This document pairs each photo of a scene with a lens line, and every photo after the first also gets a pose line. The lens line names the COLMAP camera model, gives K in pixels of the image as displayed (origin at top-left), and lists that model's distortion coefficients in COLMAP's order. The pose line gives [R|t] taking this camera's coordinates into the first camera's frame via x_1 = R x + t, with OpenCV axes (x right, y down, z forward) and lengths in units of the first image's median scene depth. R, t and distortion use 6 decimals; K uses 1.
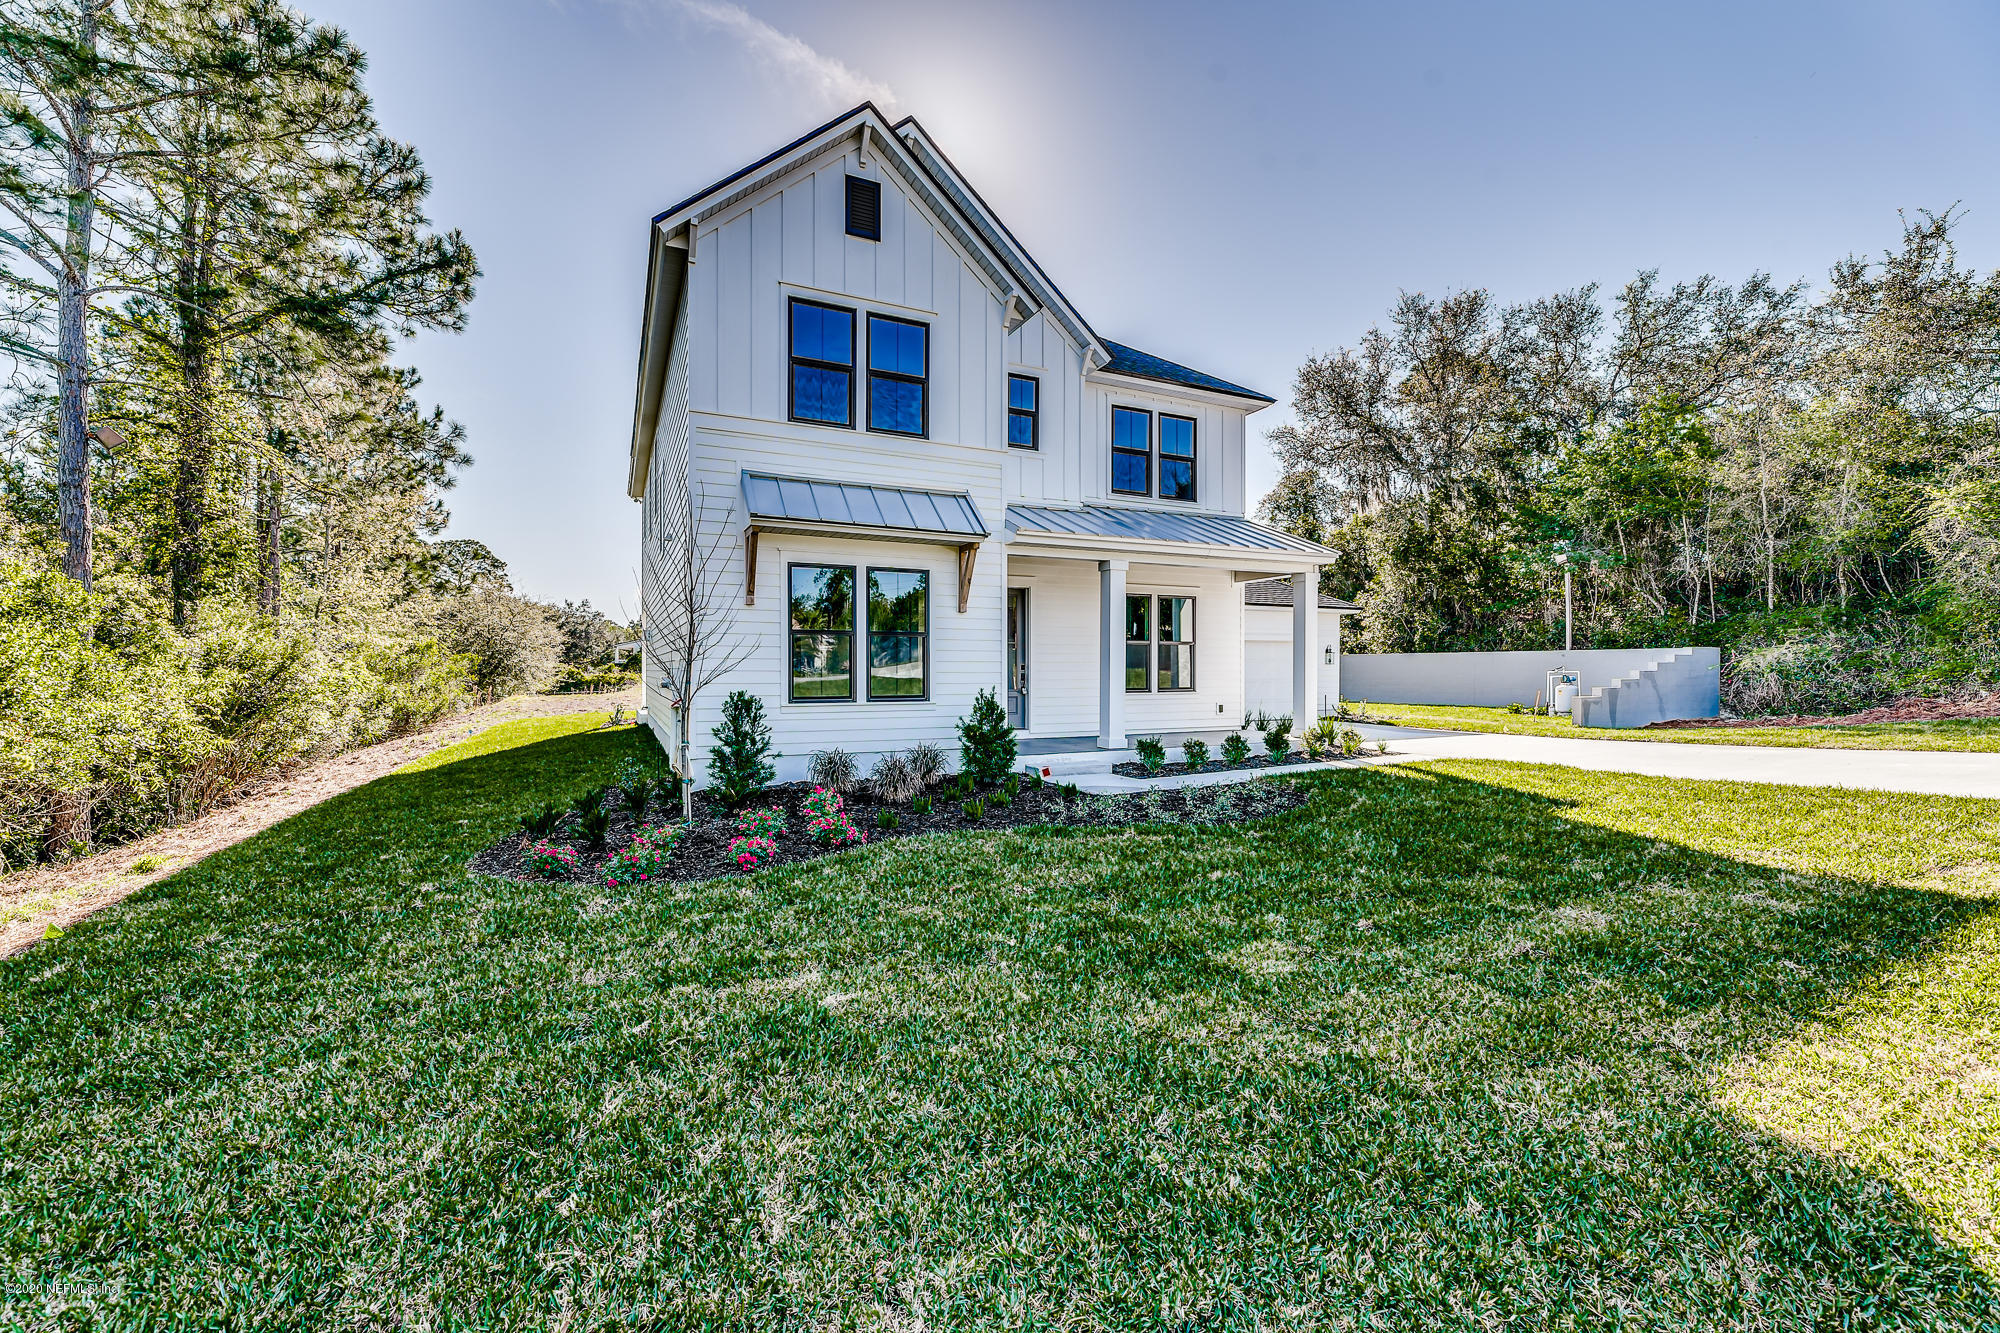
lens RADIAL K [[815.0, 0, 1003.9], [0, 815.0, 670.6], [0, 0, 1]] dist [-0.001121, 0.000491]
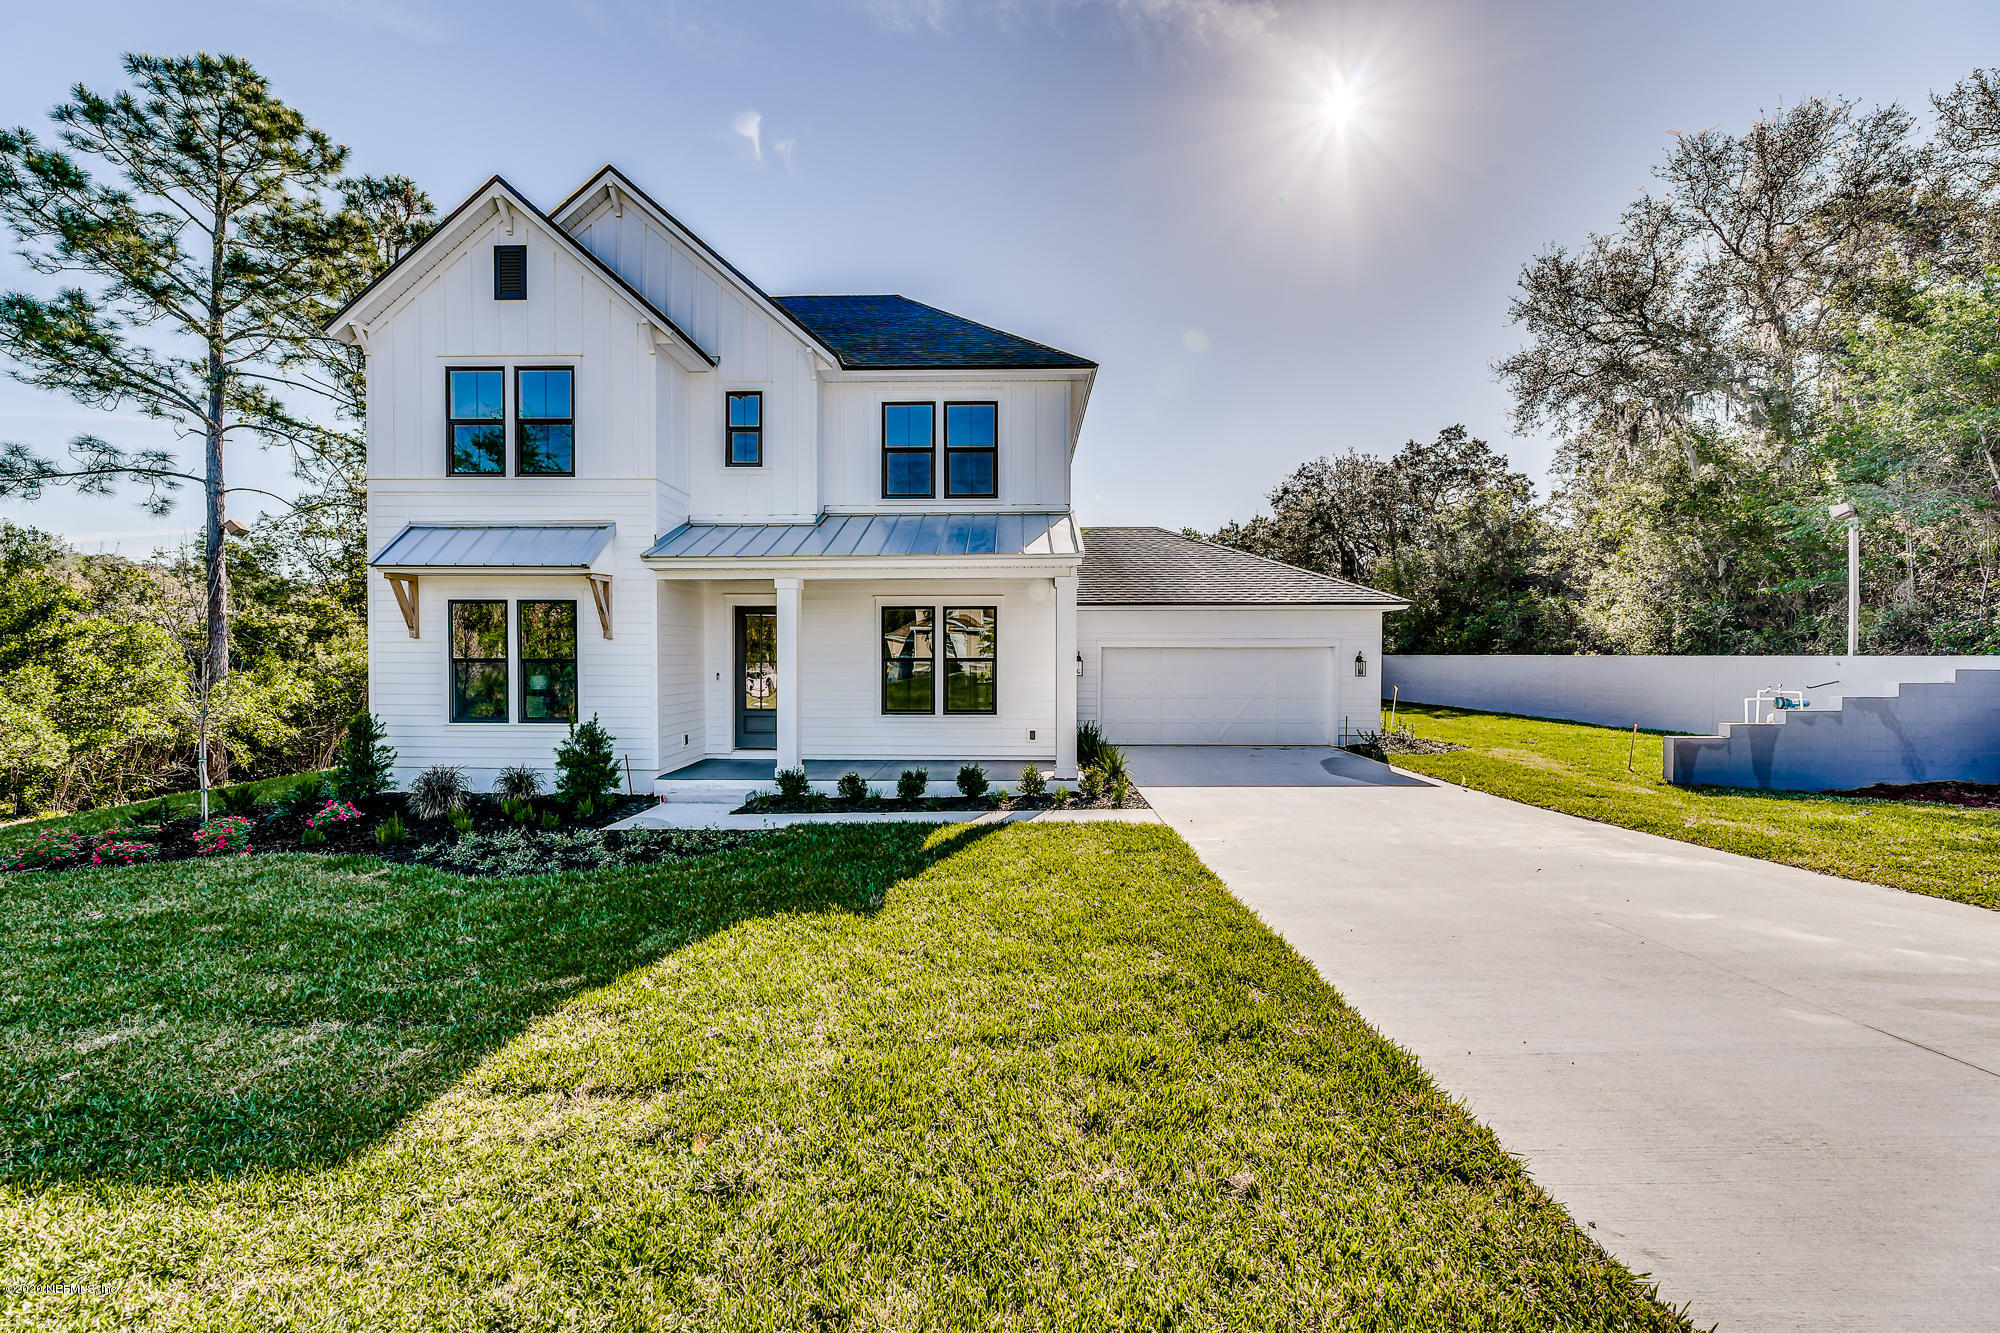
lens RADIAL K [[815.0, 0, 994.9], [0, 815.0, 667.5], [0, 0, 1]] dist [-0.001121, 0.000491]
pose [[0.889171, 0.009274, -0.457482, 0.665806], [-0.003057, 0.999893, 0.014327, -0.040734], [0.457566, -0.011340, 0.889104, 0.235687]]
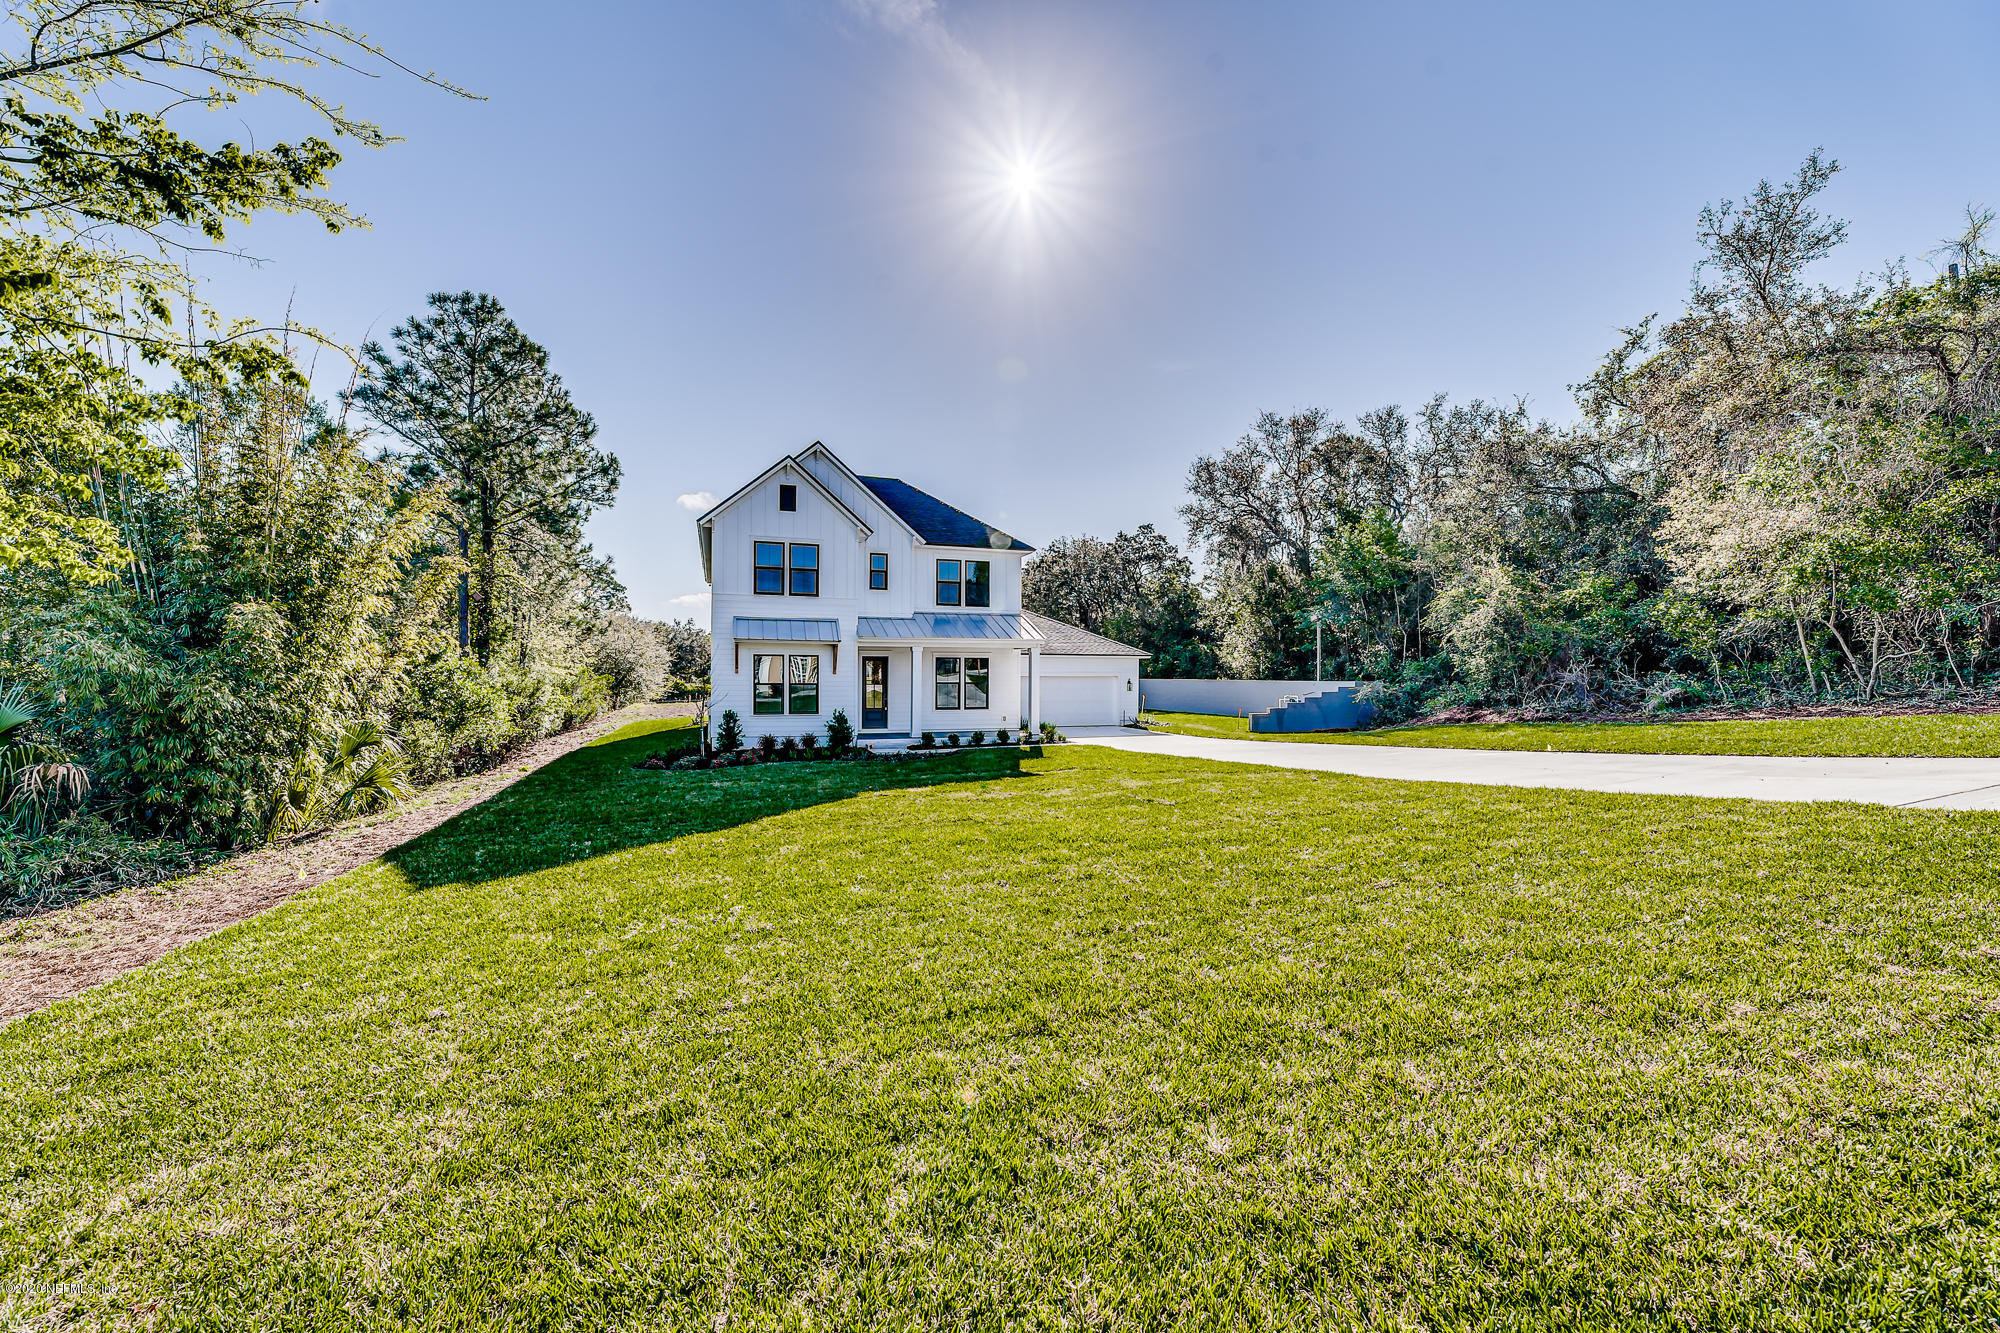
lens RADIAL K [[815.0, 0, 1000.3], [0, 815.0, 671.8], [0, 0, 1]] dist [-0.001121, 0.000491]
pose [[0.993433, 0.003349, -0.114365, 0.497559], [-0.004144, 0.999969, -0.006712, -0.050788], [0.114339, 0.007141, 0.993416, -0.873265]]
